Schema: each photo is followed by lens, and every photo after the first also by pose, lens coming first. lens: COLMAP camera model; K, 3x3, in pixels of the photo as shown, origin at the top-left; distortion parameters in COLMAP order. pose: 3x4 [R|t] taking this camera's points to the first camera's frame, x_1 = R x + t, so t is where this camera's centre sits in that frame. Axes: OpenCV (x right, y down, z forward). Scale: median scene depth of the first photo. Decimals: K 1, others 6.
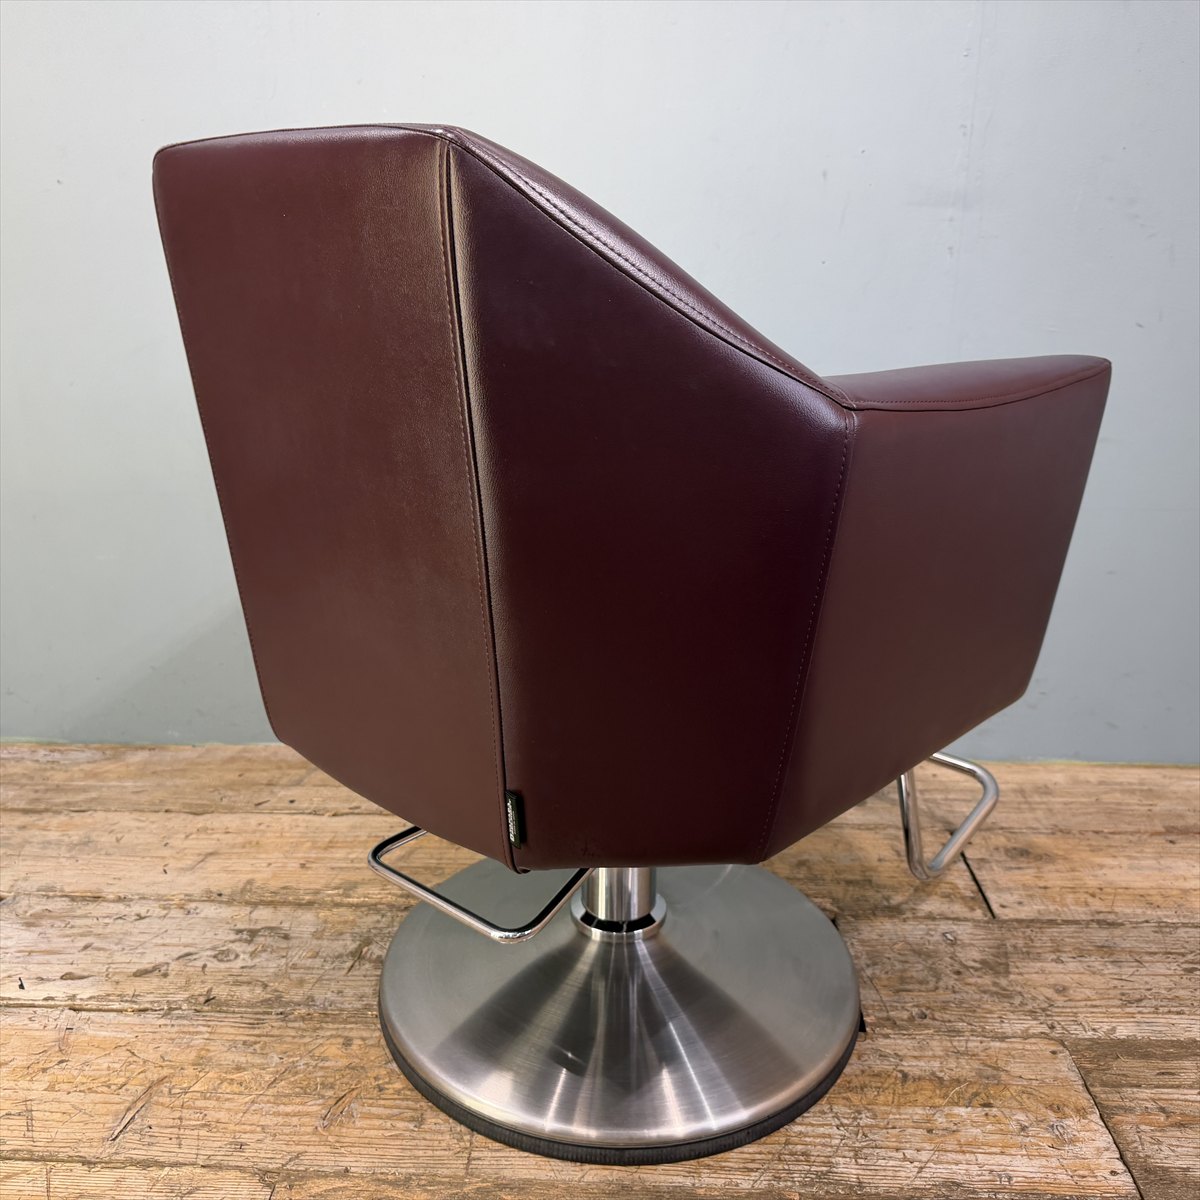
lens RADIAL K [[1152.2, 0, 574.6], [0, 1152.2, 595.8], [0, 0, 1]] dist [-0.016246, 0.000000]
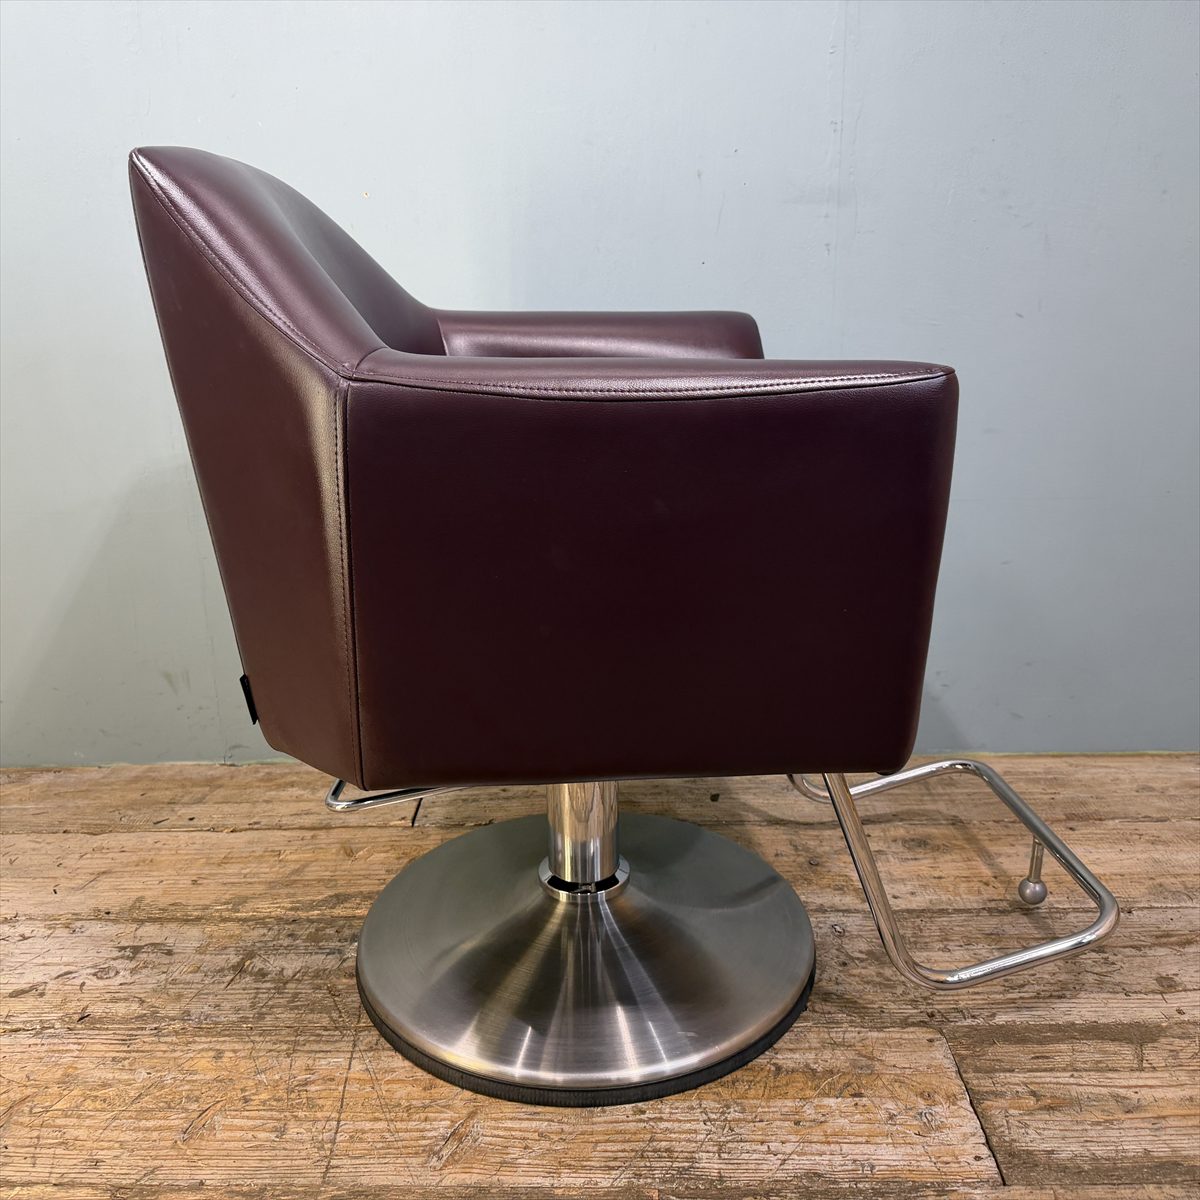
lens RADIAL K [[1152.2, 0, 577.3], [0, 1152.2, 591.9], [0, 0, 1]] dist [-0.016246, 0.000000]
pose [[0.999417, -0.030996, 0.014296, 0.099229], [0.031311, 0.999259, -0.022402, 0.020891], [-0.013591, 0.022836, 0.999647, 0.001984]]
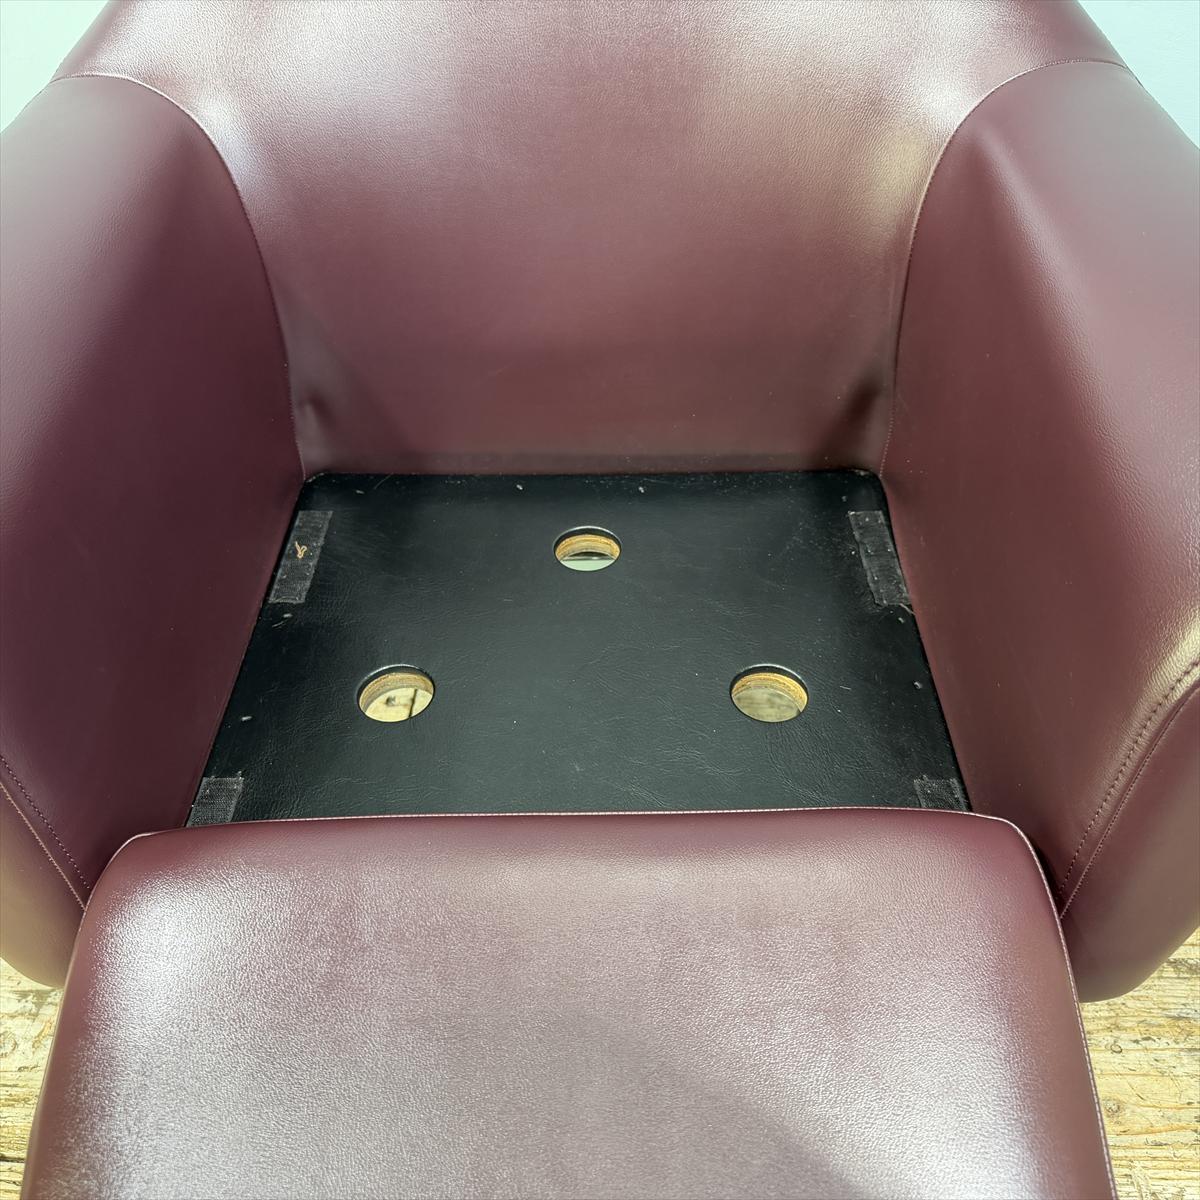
lens RADIAL K [[1152.2, 0, 577.7], [0, 1152.2, 600.7], [0, 0, 1]] dist [-0.016246, 0.000000]
pose [[0.999289, -0.022700, -0.030111, 0.107862], [0.033131, 0.909858, 0.413594, -0.257567], [0.018009, -0.414297, 0.909963, 0.449584]]
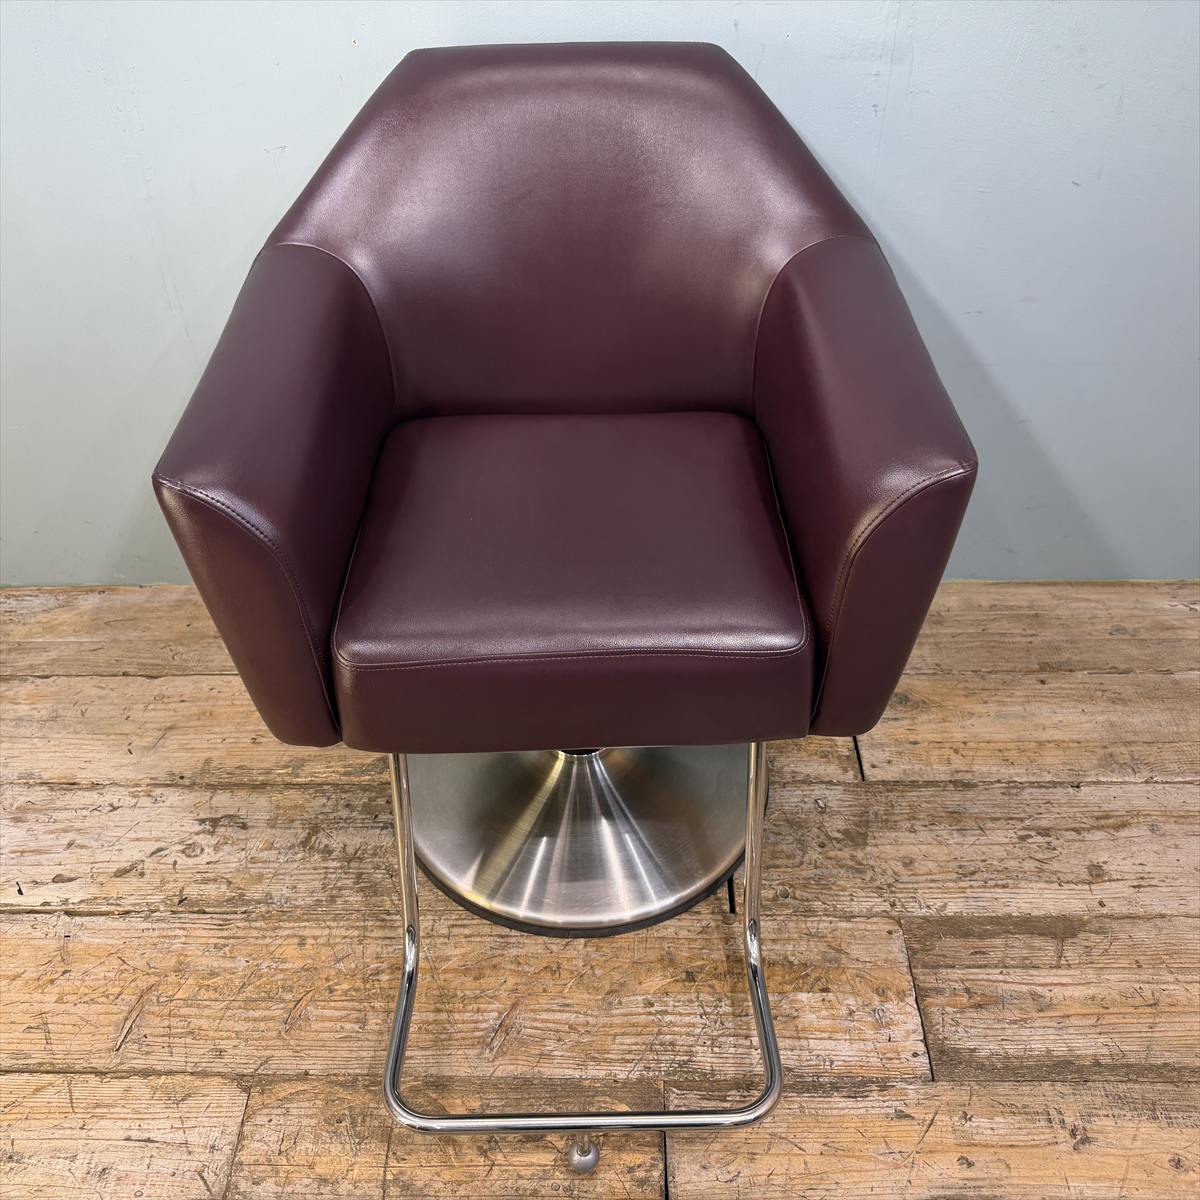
lens RADIAL K [[1152.2, 0, 579.8], [0, 1152.2, 587.8], [0, 0, 1]] dist [-0.016246, 0.000000]
pose [[0.999269, -0.038078, 0.003353, 0.092732], [0.033768, 0.920454, 0.389391, -0.371780], [-0.017913, -0.388993, 0.921067, 0.033645]]
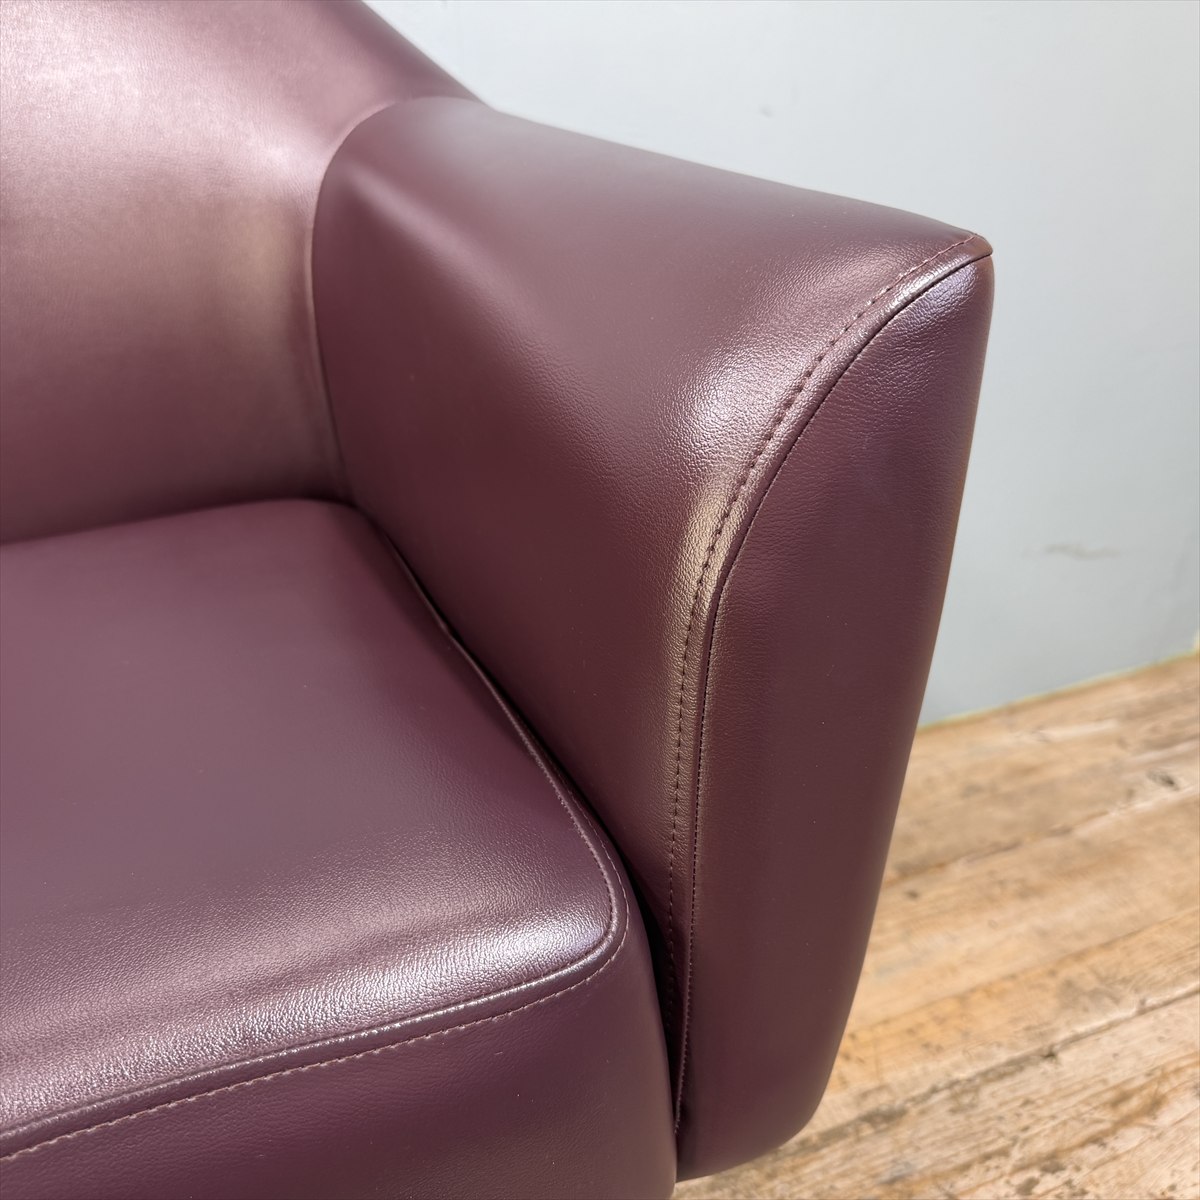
lens RADIAL K [[1152.2, 0, 593.6], [0, 1152.2, 593.9], [0, 0, 1]] dist [-0.016246, 0.000000]
pose [[0.913231, -0.209303, 0.349572, 0.173021], [0.158397, 0.972859, 0.168691, -0.126473], [-0.375392, -0.098682, 0.921598, 0.544531]]
